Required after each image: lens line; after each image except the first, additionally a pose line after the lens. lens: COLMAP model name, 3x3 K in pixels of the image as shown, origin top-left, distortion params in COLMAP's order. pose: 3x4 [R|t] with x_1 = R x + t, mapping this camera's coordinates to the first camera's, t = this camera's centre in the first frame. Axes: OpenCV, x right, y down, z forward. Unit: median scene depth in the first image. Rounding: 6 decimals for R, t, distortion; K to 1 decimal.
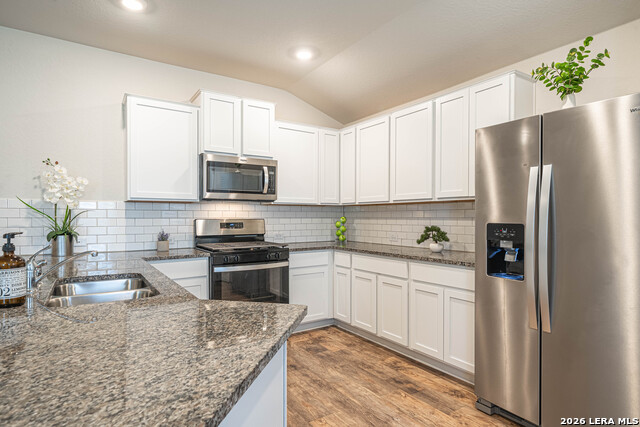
lens RADIAL K [[348.1, 0, 320.0], [0, 348.1, 214.6], [0, 0, 1]] dist [0.005897, 0.000506]
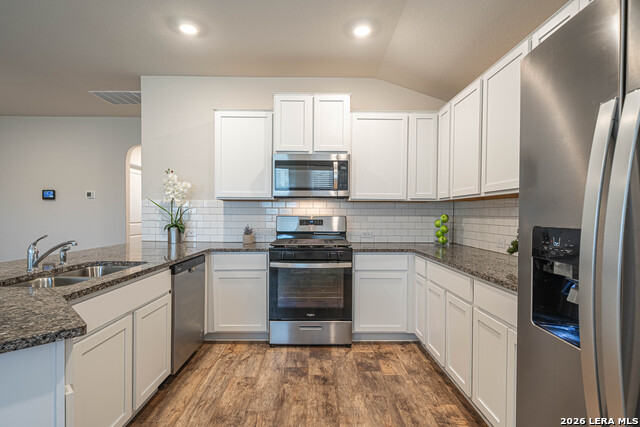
lens RADIAL K [[316.8, 0, 319.0], [0, 316.8, 216.0], [0, 0, 1]] dist [0.012214, -0.000042]
pose [[0.840362, 0.007886, -0.541968, 0.282937], [-0.002331, 0.999937, 0.010935, 0.002289], [0.542020, -0.007926, 0.840328, 0.243532]]
